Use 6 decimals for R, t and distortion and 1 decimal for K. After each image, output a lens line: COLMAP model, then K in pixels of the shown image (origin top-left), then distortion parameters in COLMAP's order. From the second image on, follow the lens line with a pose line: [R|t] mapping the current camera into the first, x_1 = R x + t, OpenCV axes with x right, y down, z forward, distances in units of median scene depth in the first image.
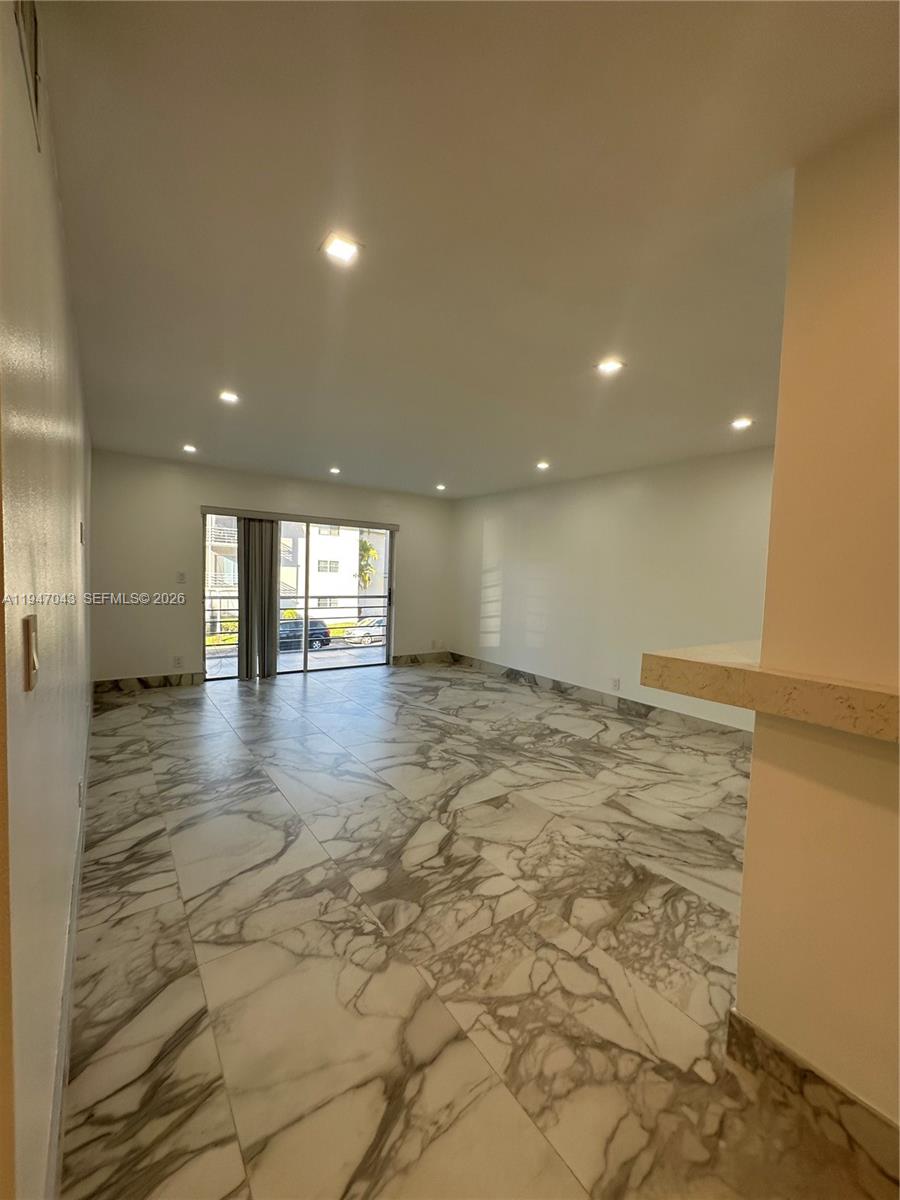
lens RADIAL K [[479.9, 0, 450.9], [0, 479.9, 600.4], [0, 0, 1]] dist [-0.005791, 0.000951]
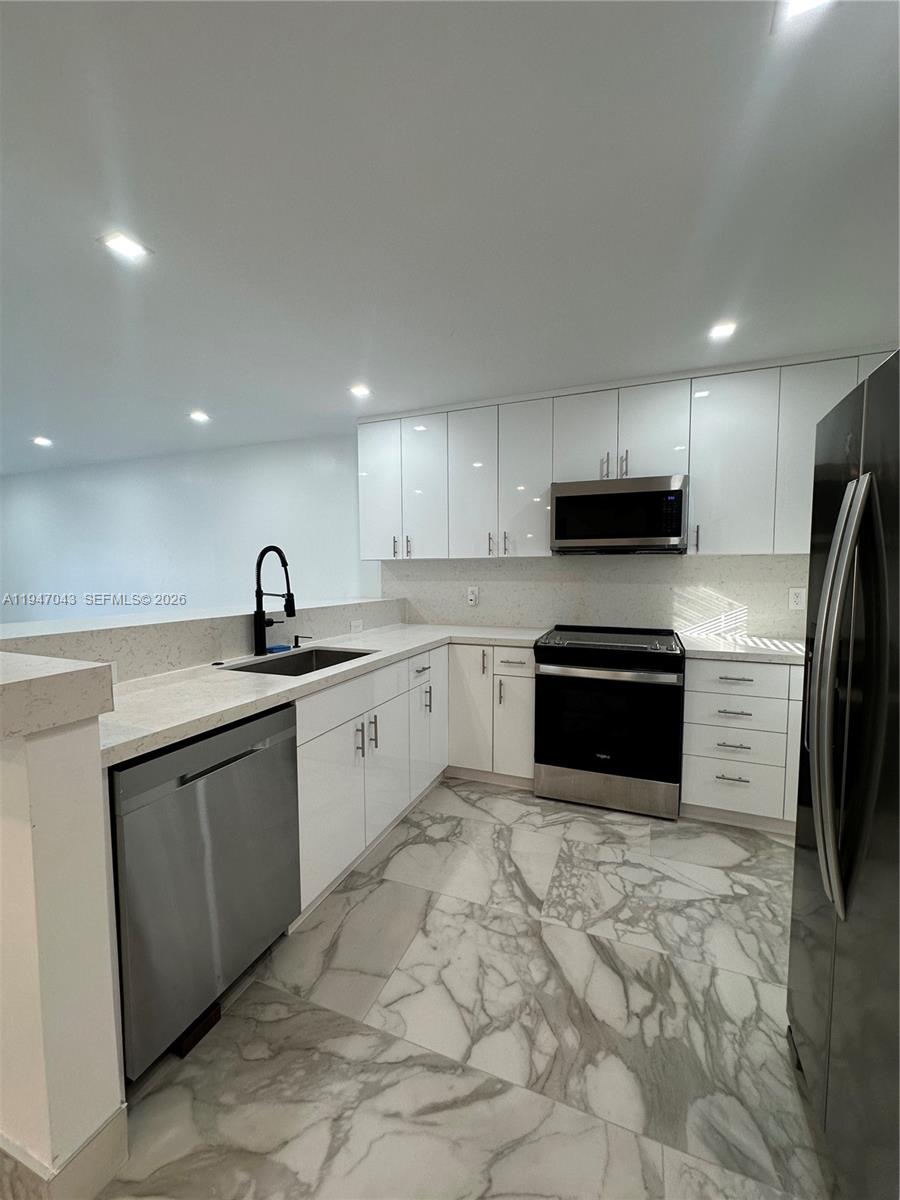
lens RADIAL K [[479.9, 0, 450.9], [0, 479.9, 600.4], [0, 0, 1]] dist [-0.005791, 0.000951]
pose [[0.841151, -0.062423, 0.537186, -0.871479], [0.054892, 0.998041, 0.030023, -0.022158], [-0.538007, 0.004234, 0.842930, 0.184453]]
